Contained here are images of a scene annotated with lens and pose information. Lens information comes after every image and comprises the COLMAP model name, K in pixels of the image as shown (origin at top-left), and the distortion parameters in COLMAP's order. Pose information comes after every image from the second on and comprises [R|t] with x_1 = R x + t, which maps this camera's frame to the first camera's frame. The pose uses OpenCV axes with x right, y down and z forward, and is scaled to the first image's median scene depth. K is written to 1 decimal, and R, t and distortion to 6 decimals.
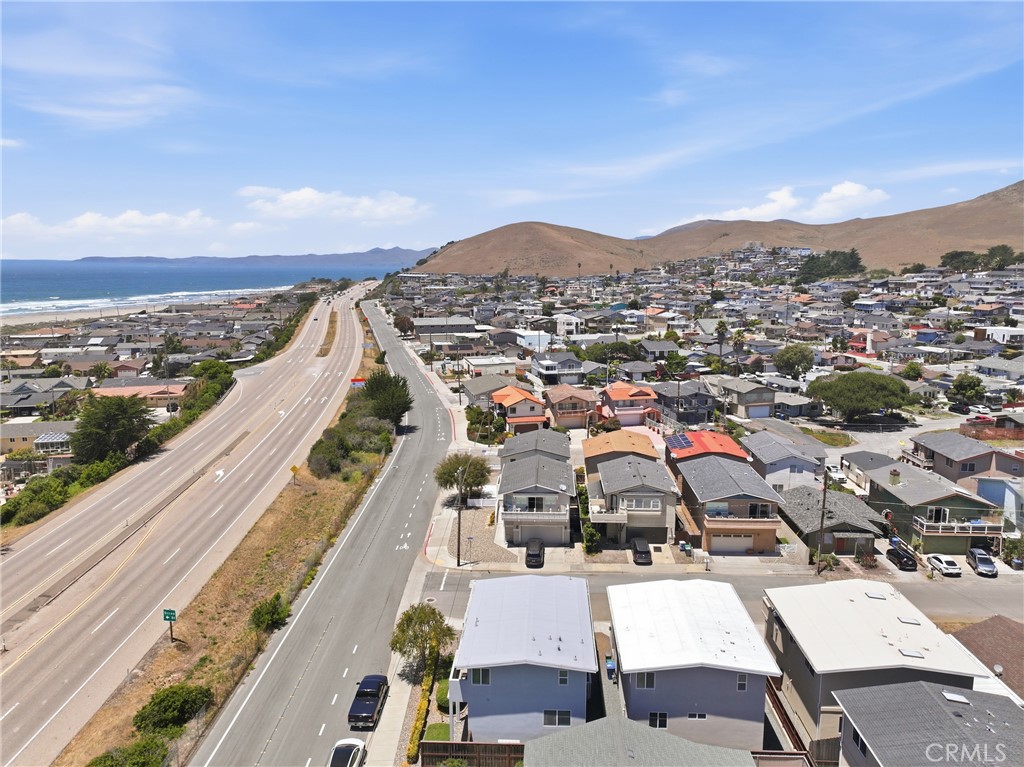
lens RADIAL K [[717.8, 0, 517.0], [0, 717.8, 380.7], [0, 0, 1]] dist [0.000850, 0.013250]
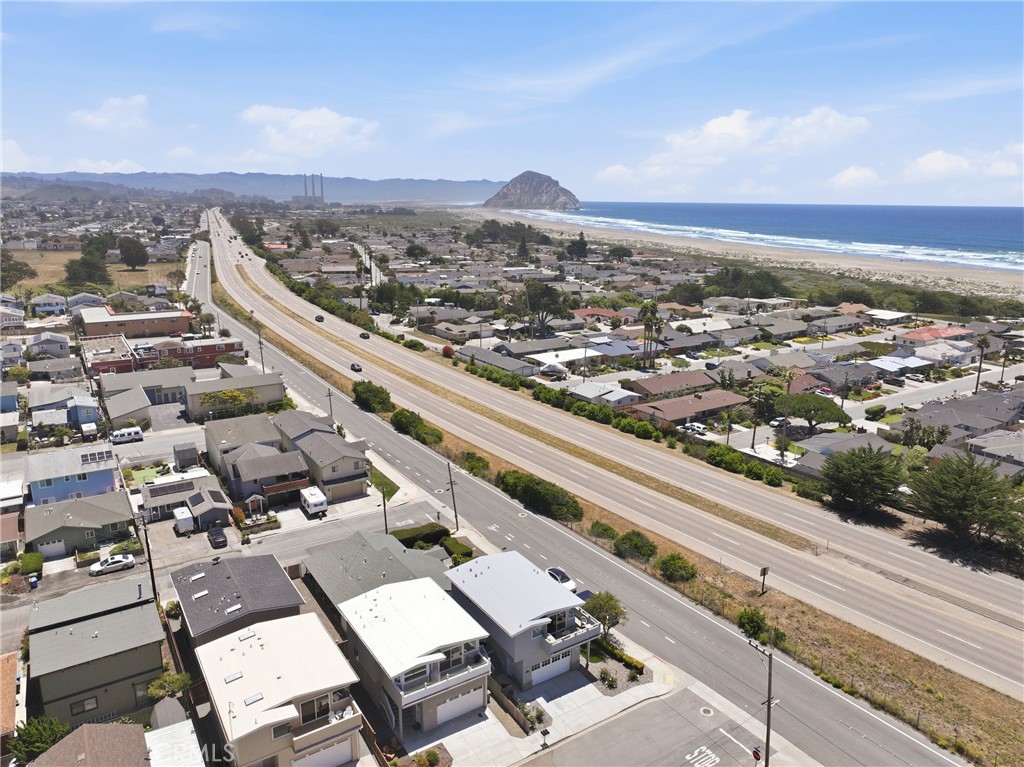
lens RADIAL K [[717.8, 0, 517.0], [0, 717.8, 380.7], [0, 0, 1]] dist [0.000850, 0.013250]
pose [[-0.813121, 0.136180, -0.565941, 0.377996], [-0.101252, 0.924338, 0.367895, -0.281514], [0.573221, 0.356446, -0.737810, 0.961395]]
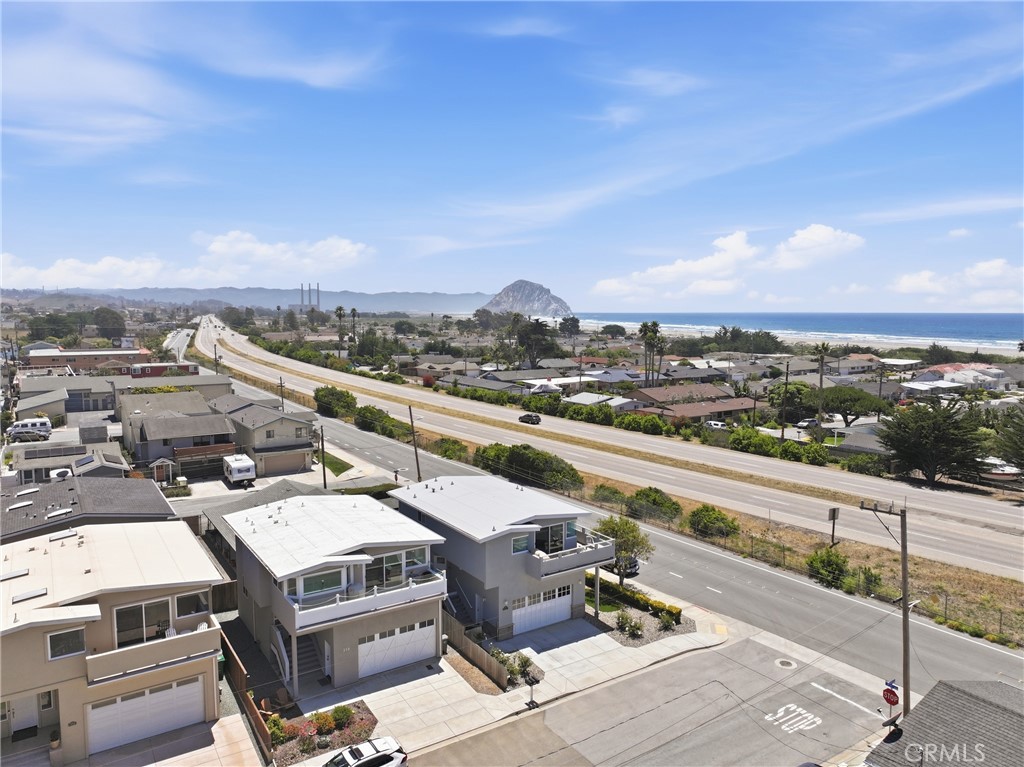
lens RADIAL K [[717.8, 0, 517.0], [0, 717.8, 380.7], [0, 0, 1]] dist [0.000850, 0.013250]
pose [[-0.807323, 0.055235, -0.587519, 0.273220], [-0.095764, 0.970150, 0.222798, -0.022518], [0.582288, 0.236133, -0.777935, 0.881932]]
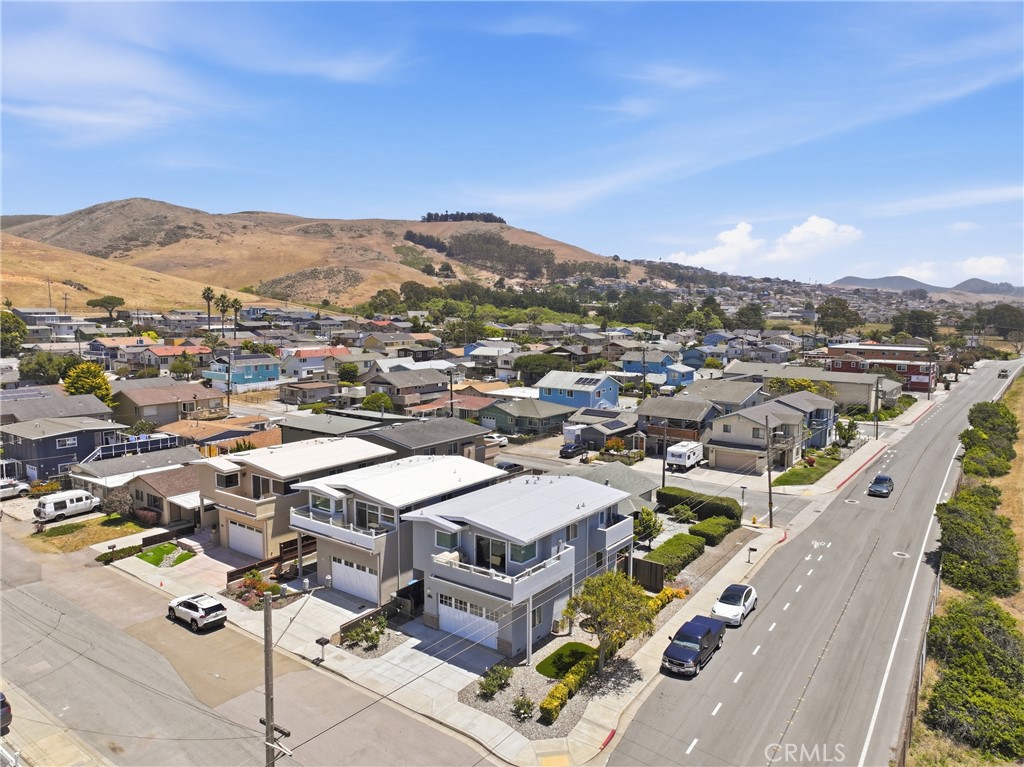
lens RADIAL K [[717.8, 0, 517.0], [0, 717.8, 380.7], [0, 0, 1]] dist [0.000850, 0.013250]
pose [[-0.828595, -0.063984, 0.556180, -0.238829], [0.082719, 0.968552, 0.234658, -0.015855], [-0.553704, 0.240443, -0.797245, 0.859127]]
